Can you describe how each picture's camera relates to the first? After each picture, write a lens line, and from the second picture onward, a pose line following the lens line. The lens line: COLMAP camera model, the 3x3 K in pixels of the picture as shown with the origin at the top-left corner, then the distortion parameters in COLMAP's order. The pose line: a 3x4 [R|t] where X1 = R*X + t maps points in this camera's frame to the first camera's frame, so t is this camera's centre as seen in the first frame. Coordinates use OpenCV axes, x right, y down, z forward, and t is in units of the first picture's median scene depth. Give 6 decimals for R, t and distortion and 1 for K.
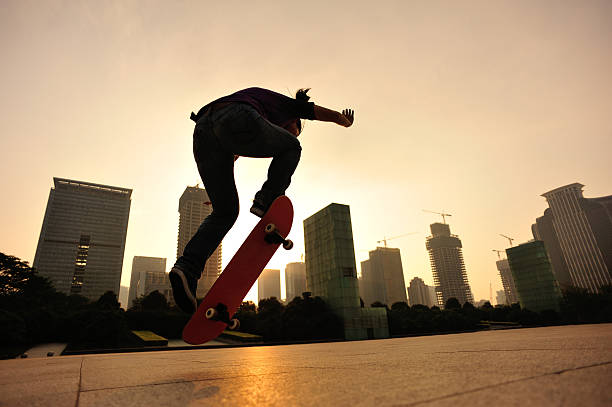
lens RADIAL K [[353.5, 0, 303.0], [0, 353.5, 203.4], [0, 0, 1]] dist [-0.092840, 0.071395]
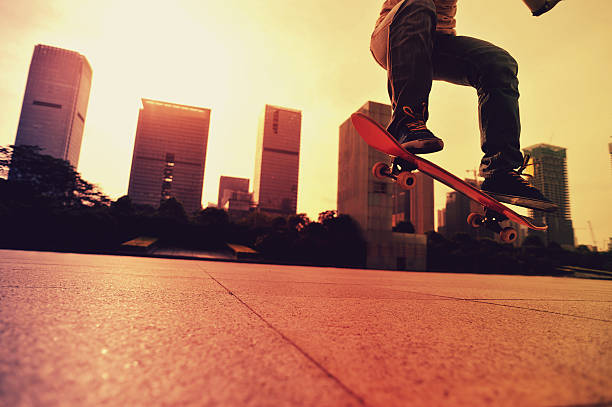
lens RADIAL K [[352.7, 0, 307.1], [0, 352.7, 207.2], [0, 0, 1]] dist [-0.097447, 0.071077]
pose [[0.970413, 0.065529, -0.232390, 0.065197], [-0.014243, 0.976327, 0.215829, 0.028648], [0.241032, -0.206133, 0.948374, 0.079688]]
